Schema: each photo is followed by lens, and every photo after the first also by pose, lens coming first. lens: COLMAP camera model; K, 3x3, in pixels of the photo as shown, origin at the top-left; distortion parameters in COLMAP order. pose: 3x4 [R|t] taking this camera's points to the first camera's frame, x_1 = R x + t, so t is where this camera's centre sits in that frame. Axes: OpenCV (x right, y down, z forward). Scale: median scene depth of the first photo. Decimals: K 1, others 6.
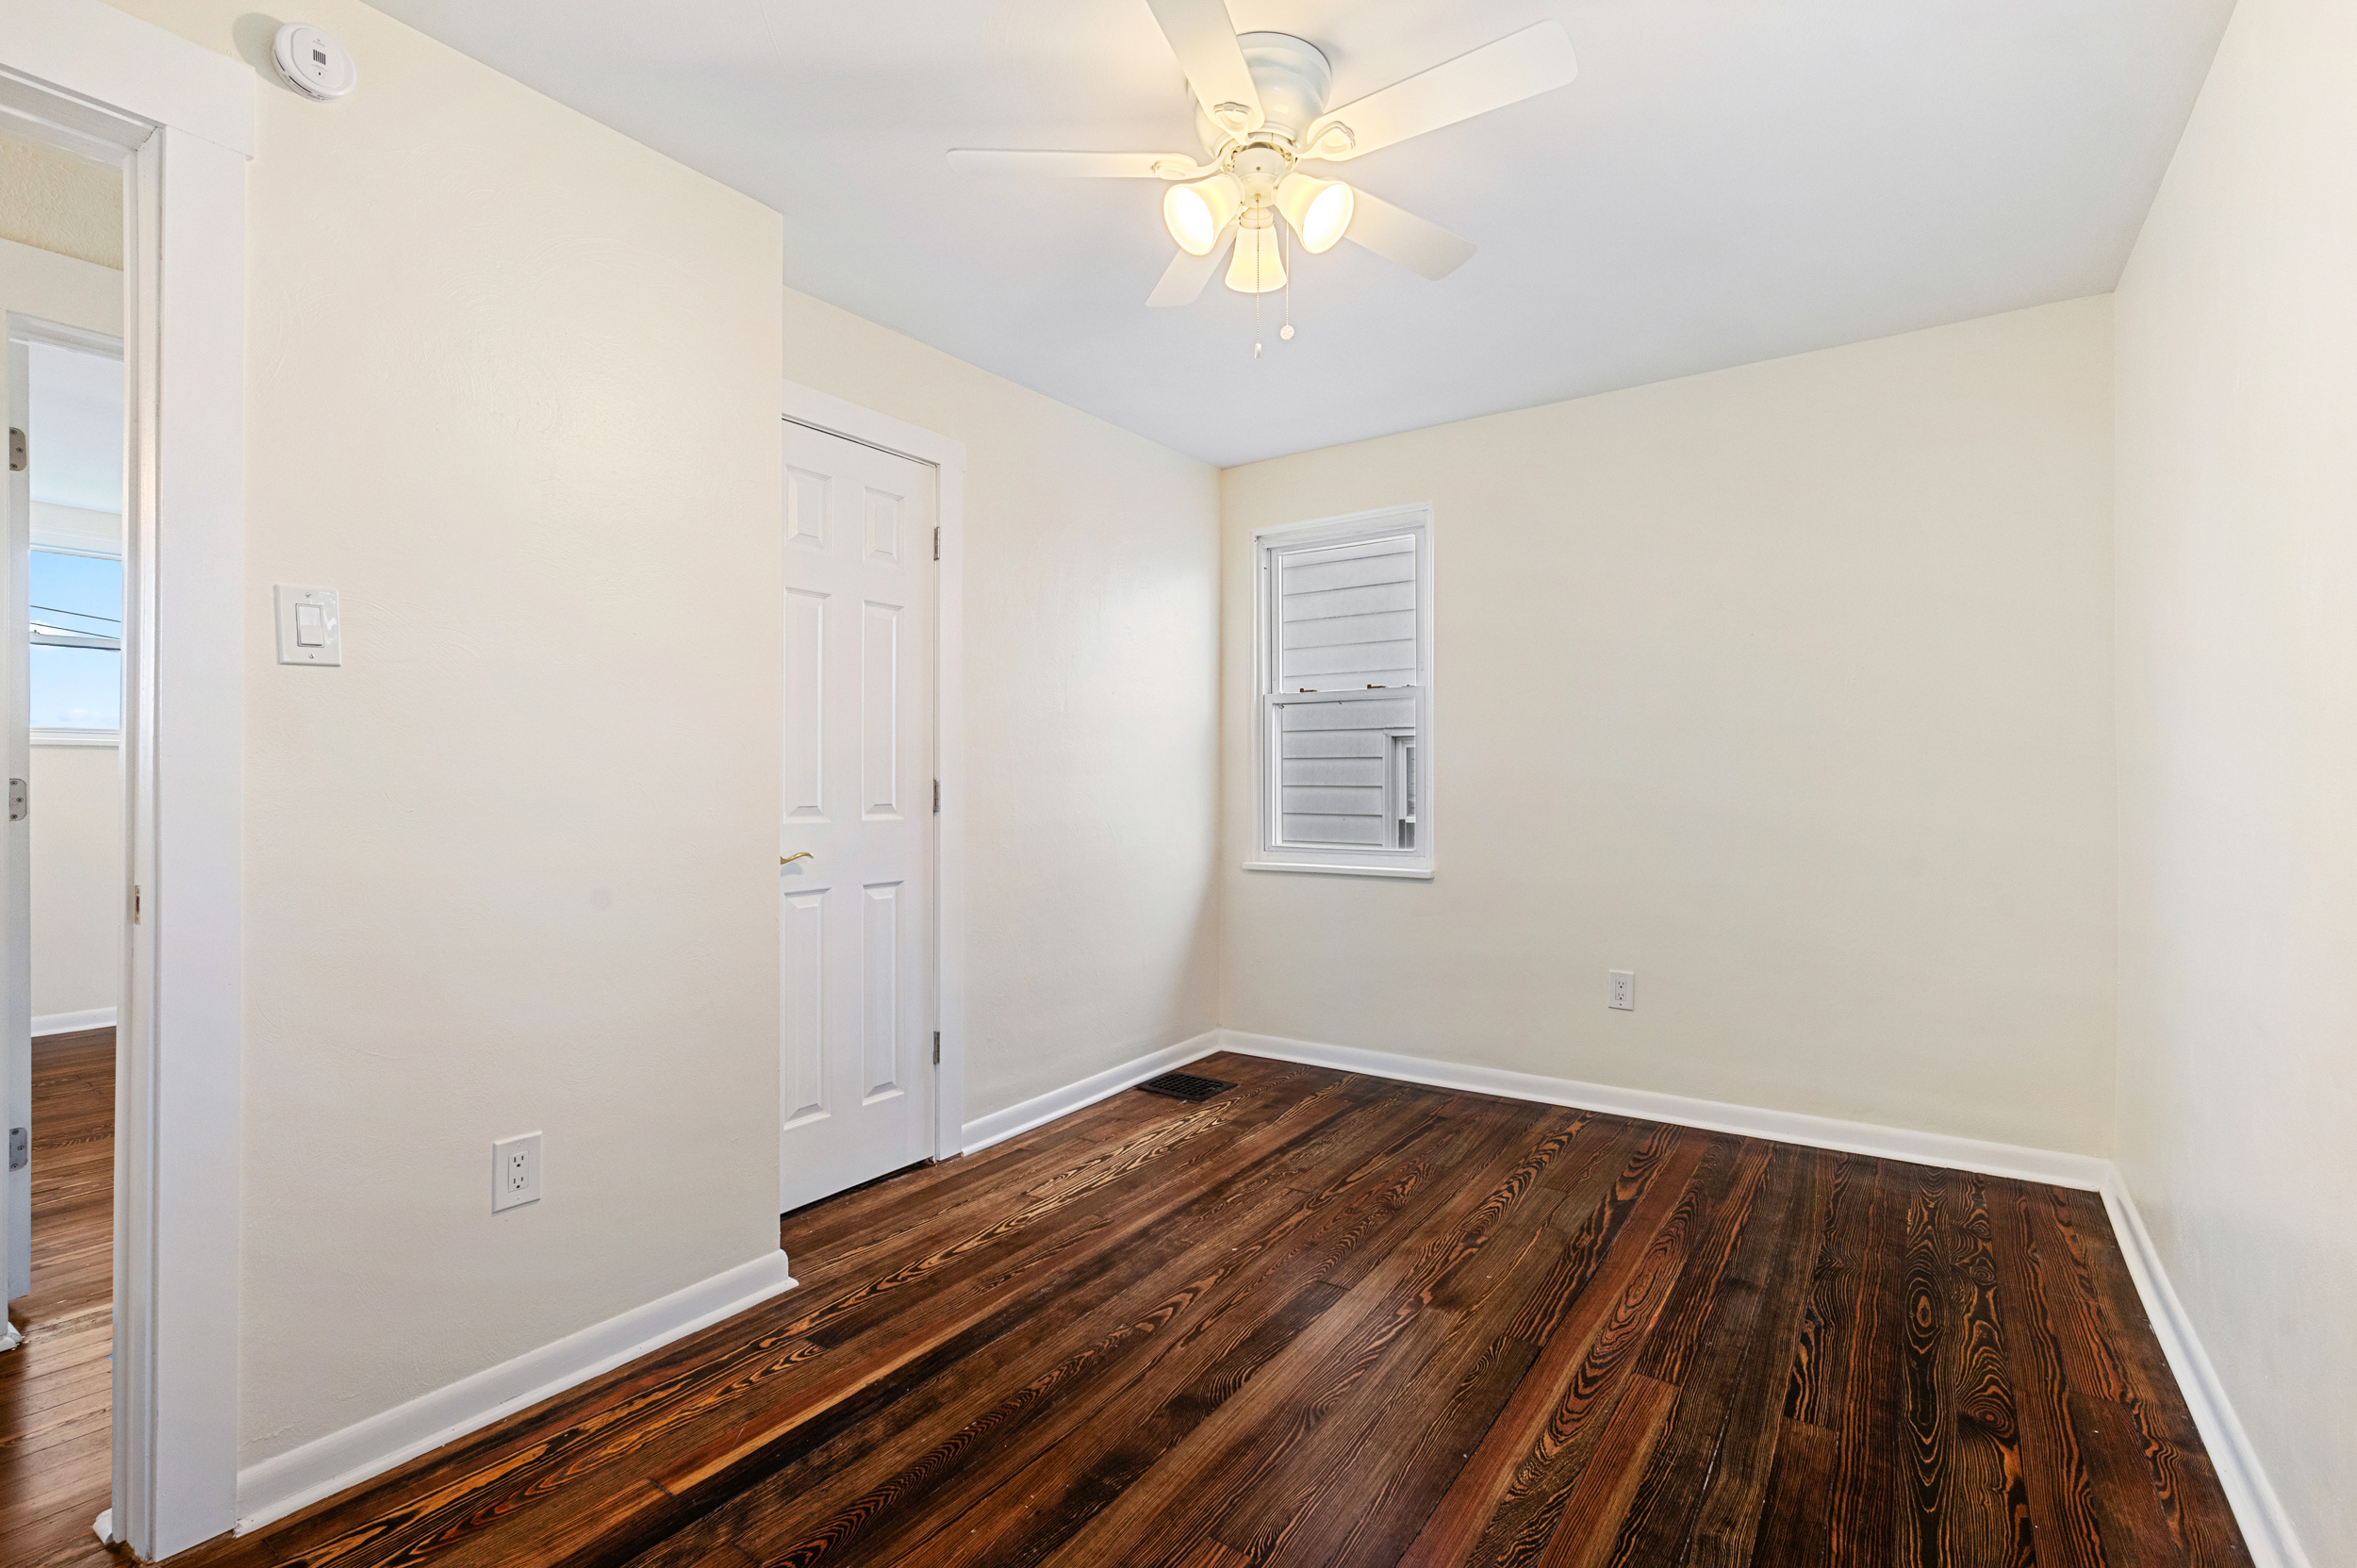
lens RADIAL K [[1094.8, 0, 1181.0], [0, 1094.8, 782.2], [0, 0, 1]] dist [0.002315, 0.000450]
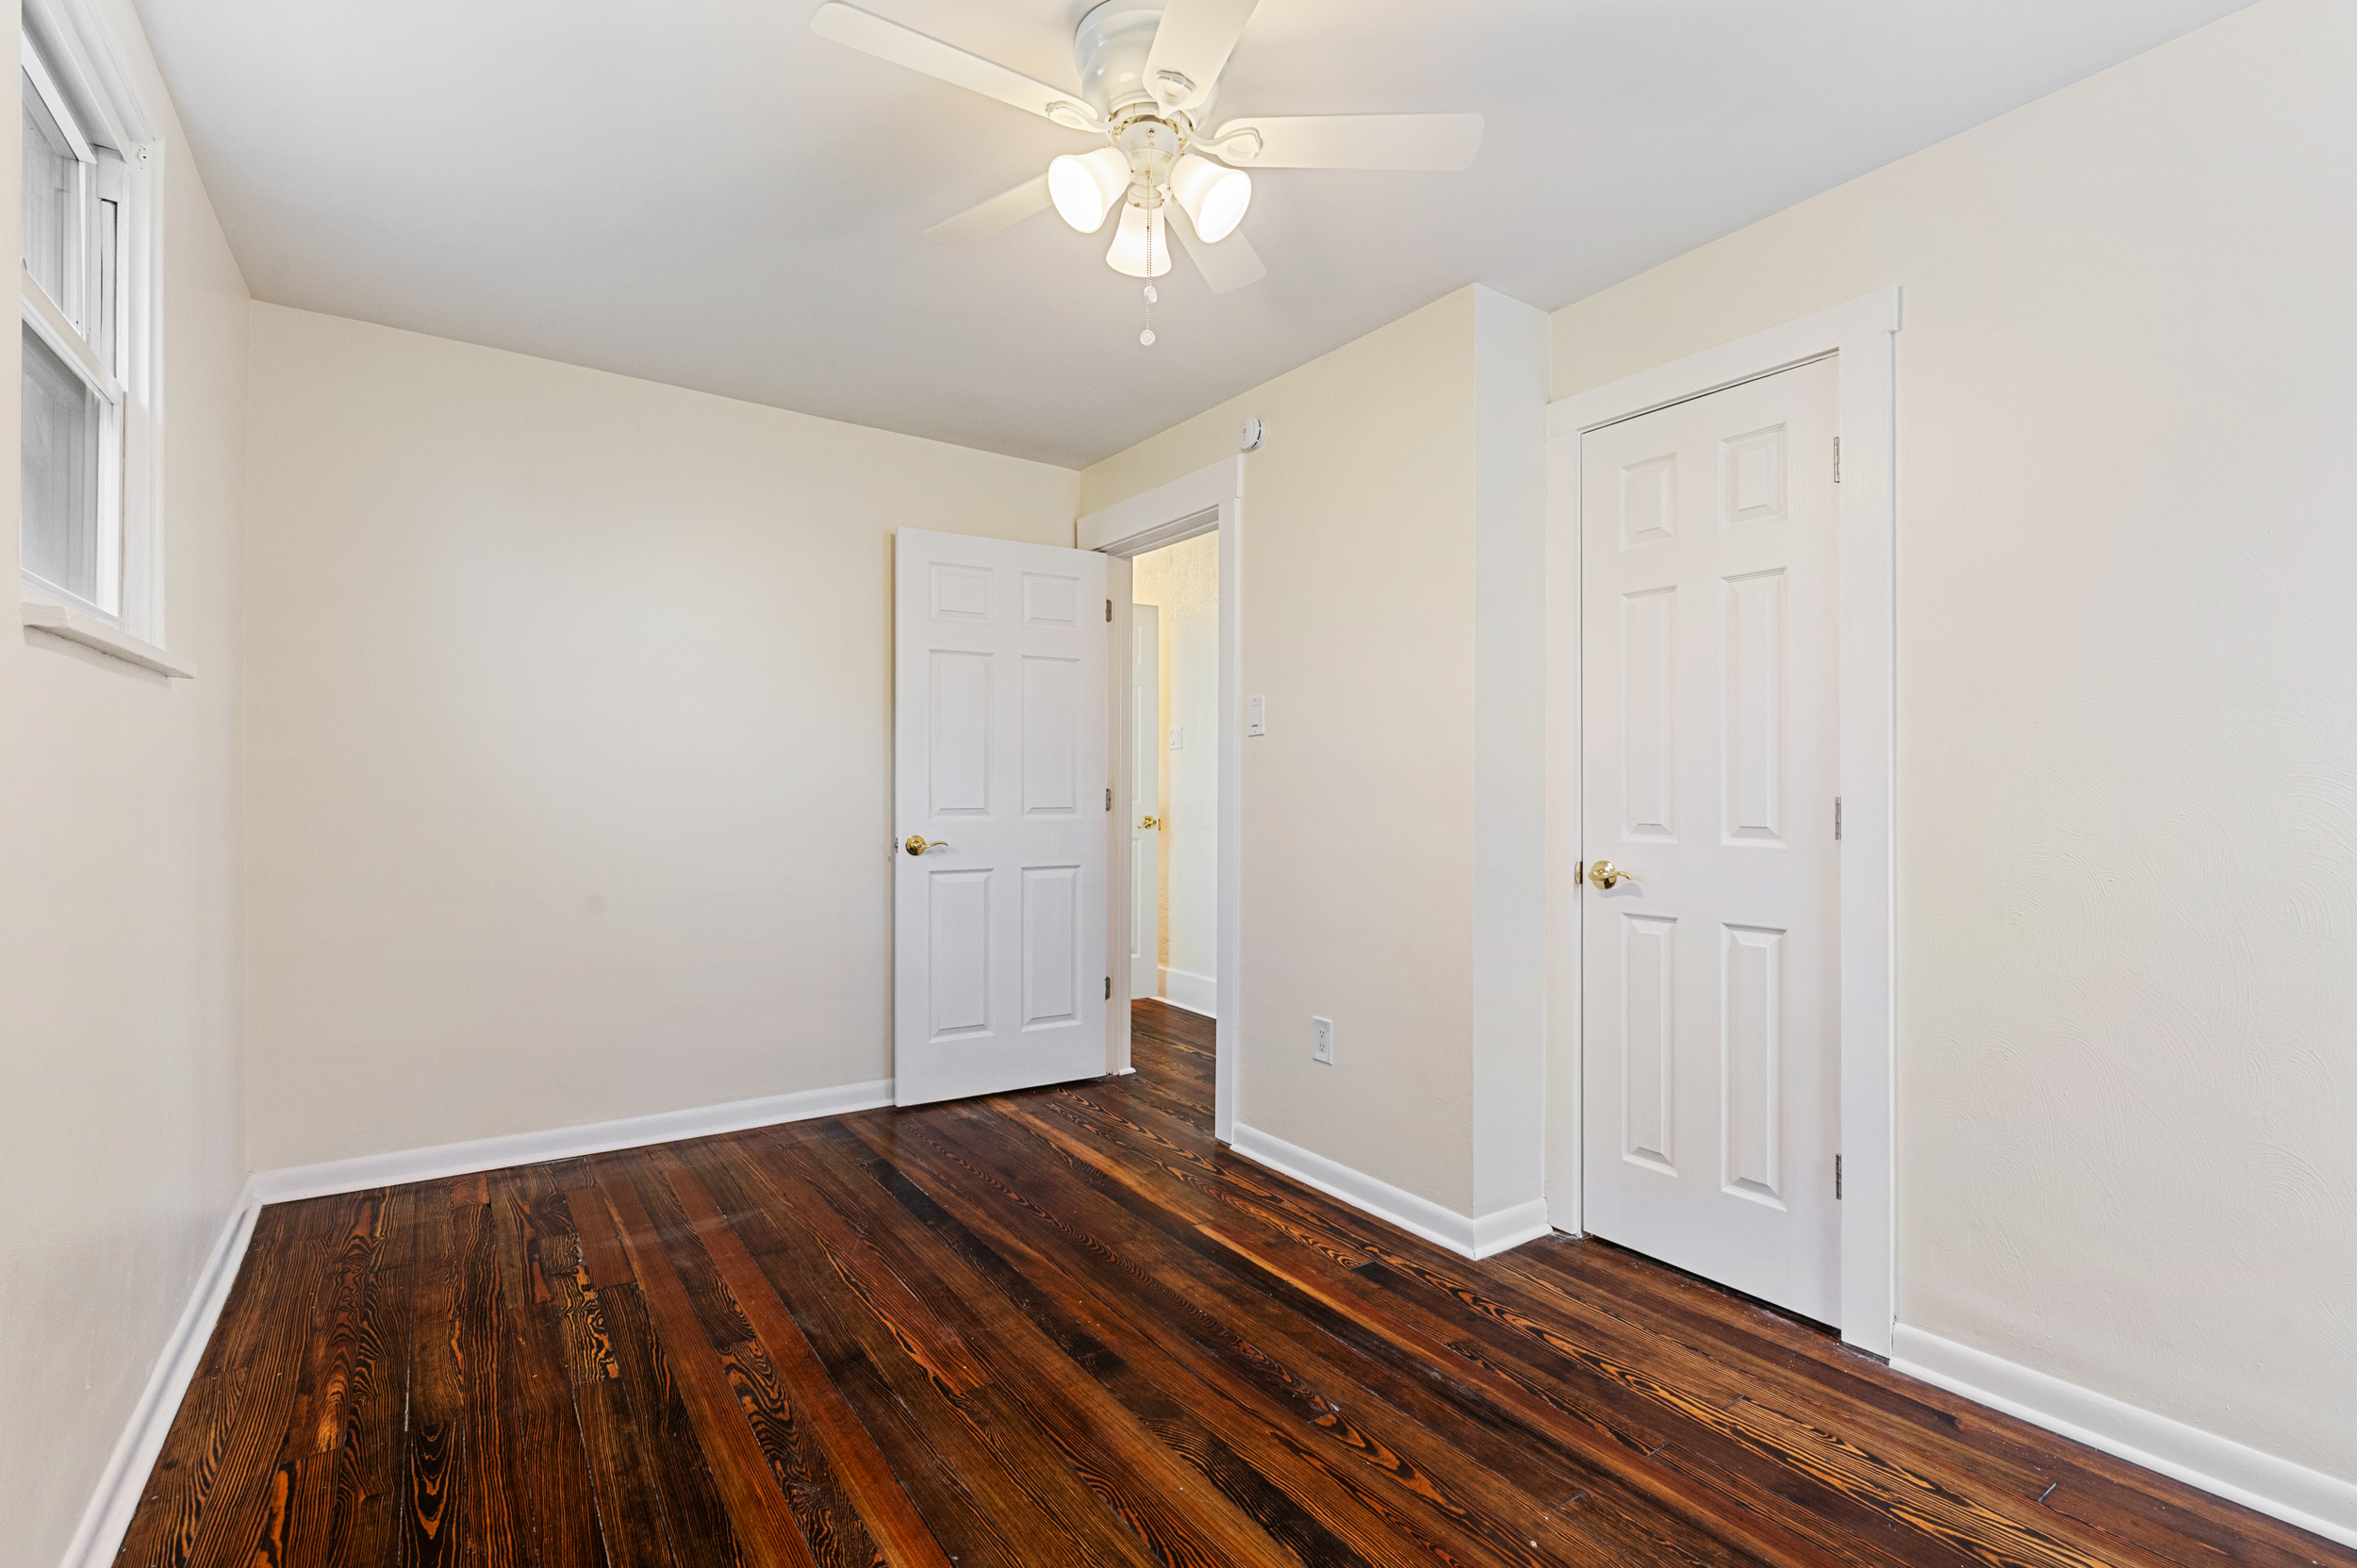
lens RADIAL K [[1094.8, 0, 1181.0], [0, 1094.8, 782.2], [0, 0, 1]] dist [0.002315, 0.000450]
pose [[-0.370180, -0.011395, -0.928890, 0.747315], [-0.006435, 0.999932, -0.009702, -0.002159], [0.928938, 0.002385, -0.370228, 1.095717]]
